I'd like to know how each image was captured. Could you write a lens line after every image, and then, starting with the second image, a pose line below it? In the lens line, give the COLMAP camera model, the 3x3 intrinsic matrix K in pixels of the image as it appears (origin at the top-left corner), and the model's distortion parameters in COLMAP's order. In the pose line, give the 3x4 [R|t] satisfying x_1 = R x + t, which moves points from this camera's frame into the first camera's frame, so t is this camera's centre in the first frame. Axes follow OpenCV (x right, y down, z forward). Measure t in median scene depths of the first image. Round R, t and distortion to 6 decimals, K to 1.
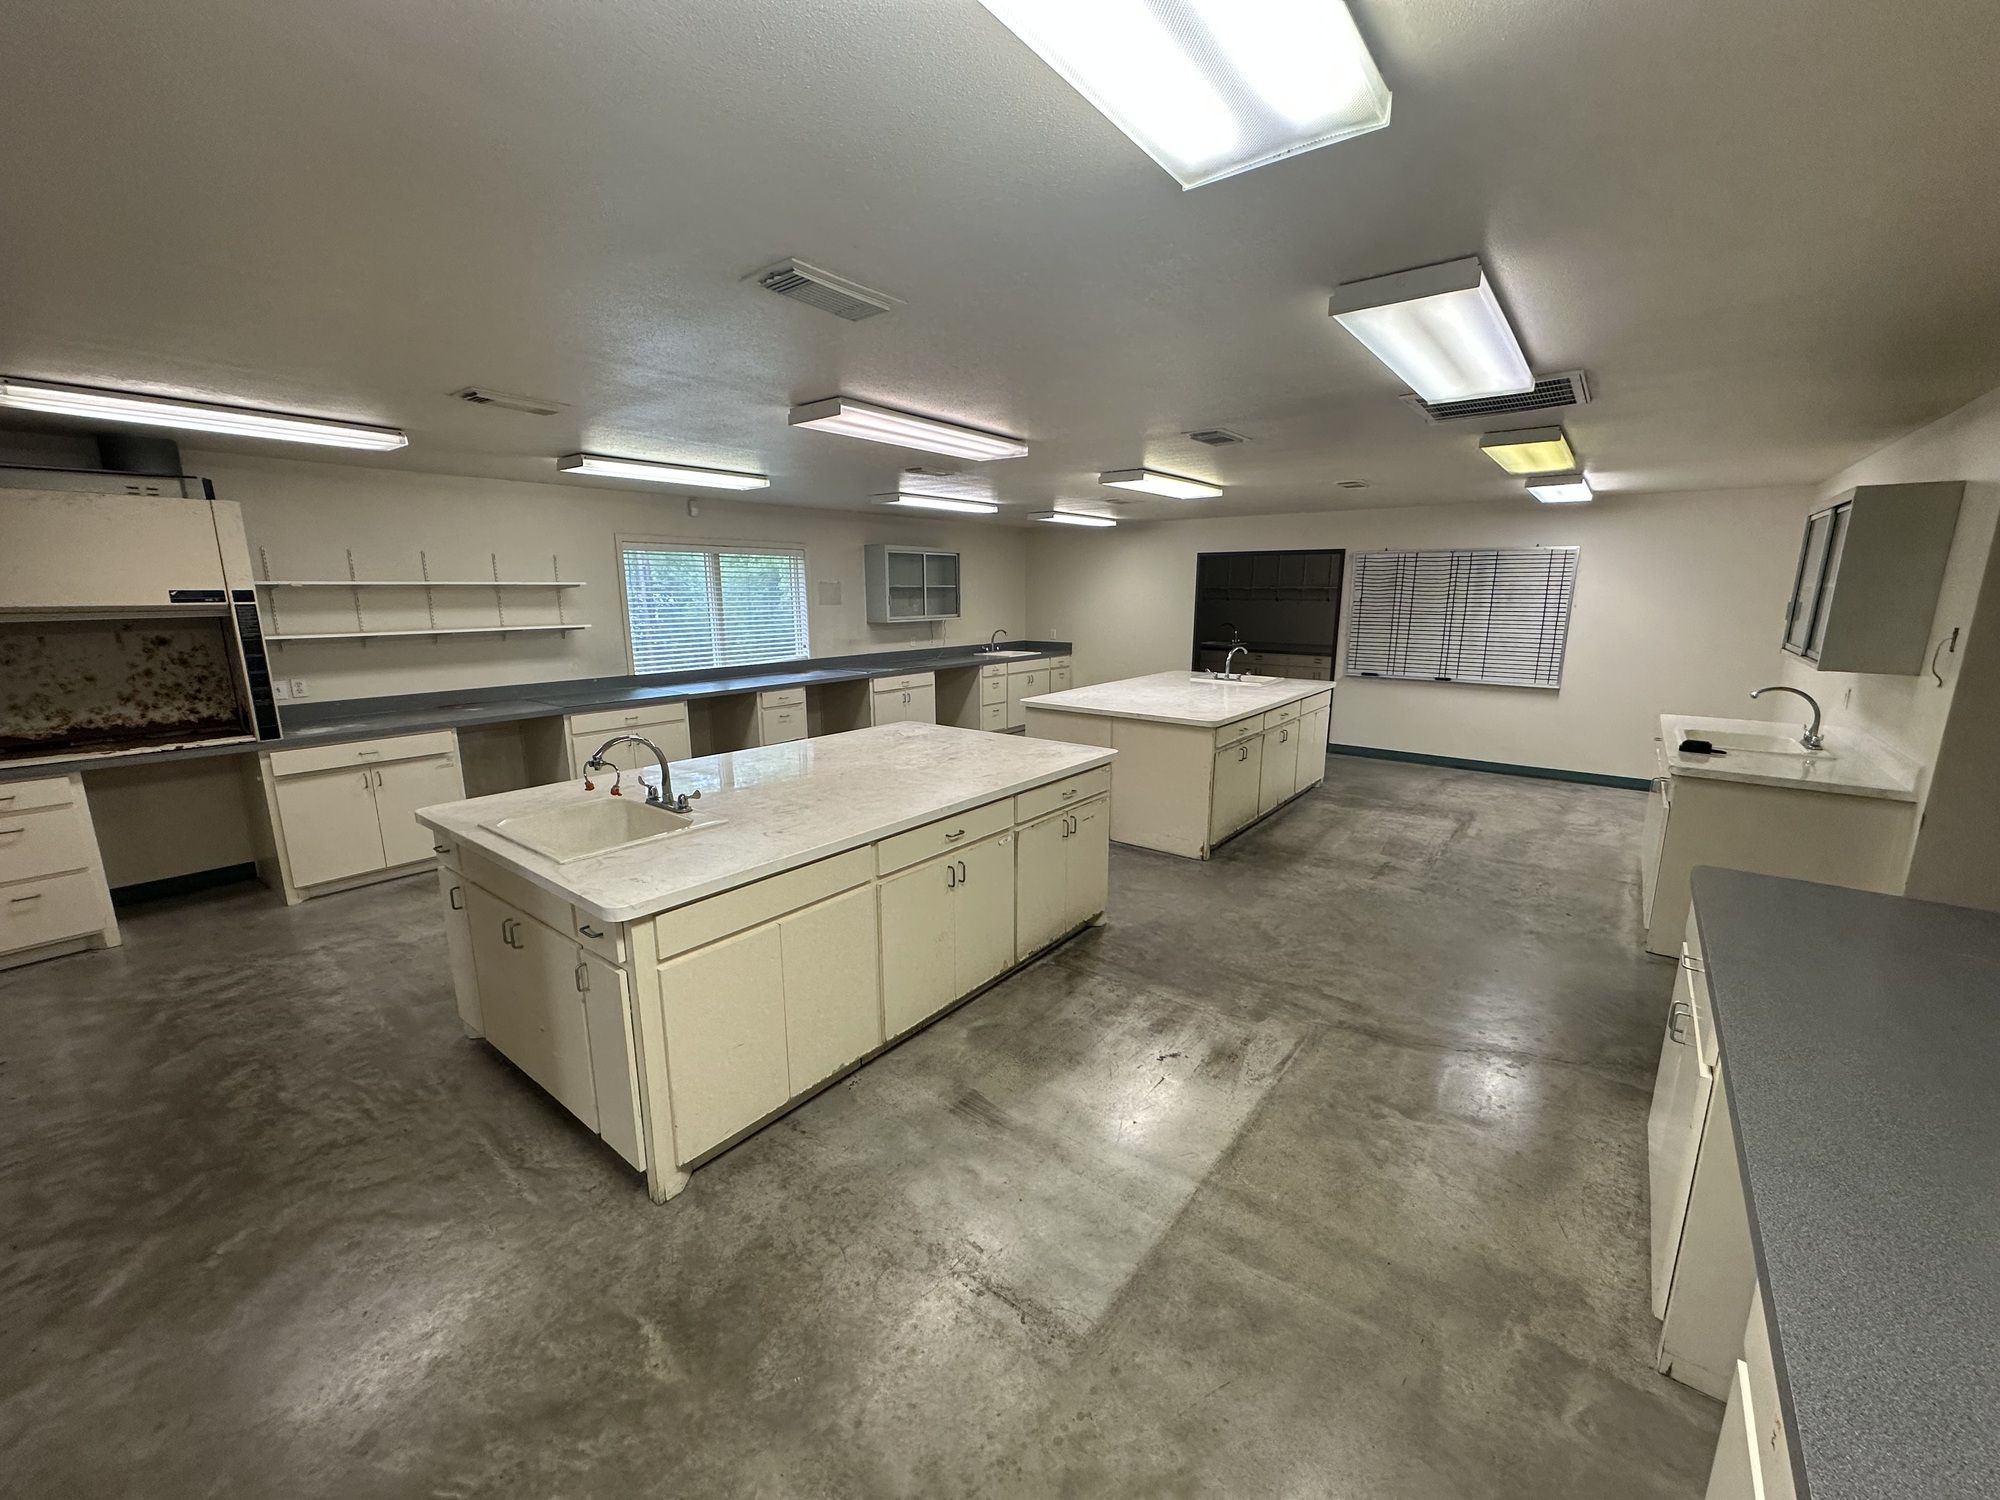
lens RADIAL K [[795.2, 0, 999.2], [0, 795.2, 752.9], [0, 0, 1]] dist [-0.001228, 0.000723]
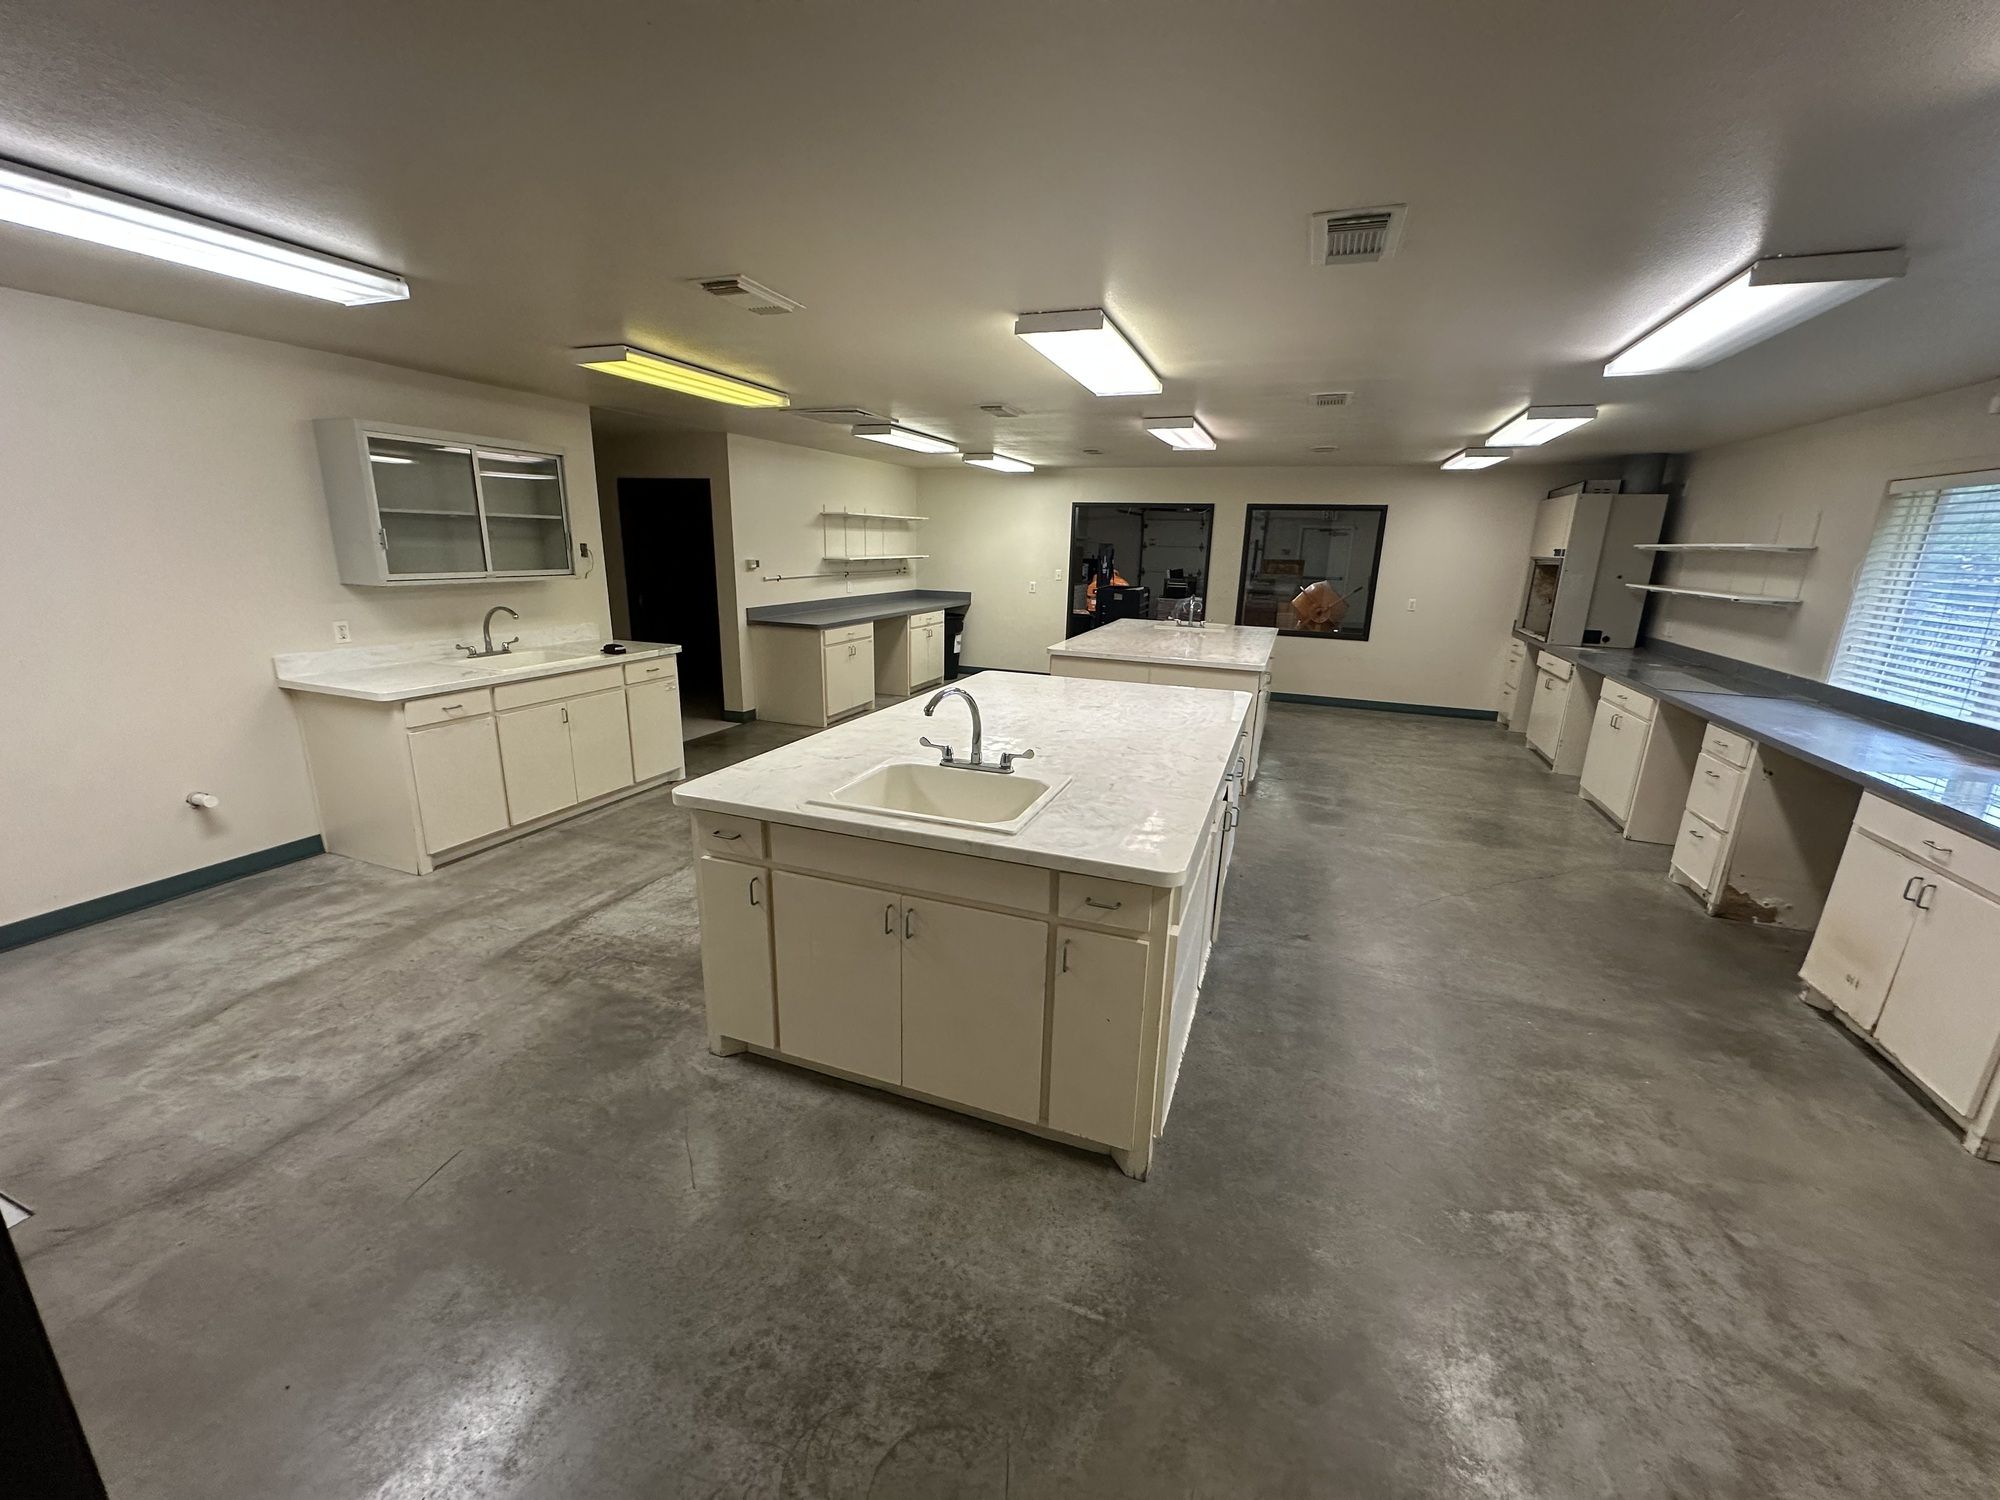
lens RADIAL K [[795.2, 0, 996.4], [0, 795.2, 750.5], [0, 0, 1]] dist [-0.001228, 0.000723]
pose [[-0.951563, 0.058927, -0.301755, 0.478052], [-0.084479, 0.893574, 0.440895, -0.328971], [0.295621, 0.445031, -0.845314, 1.613004]]
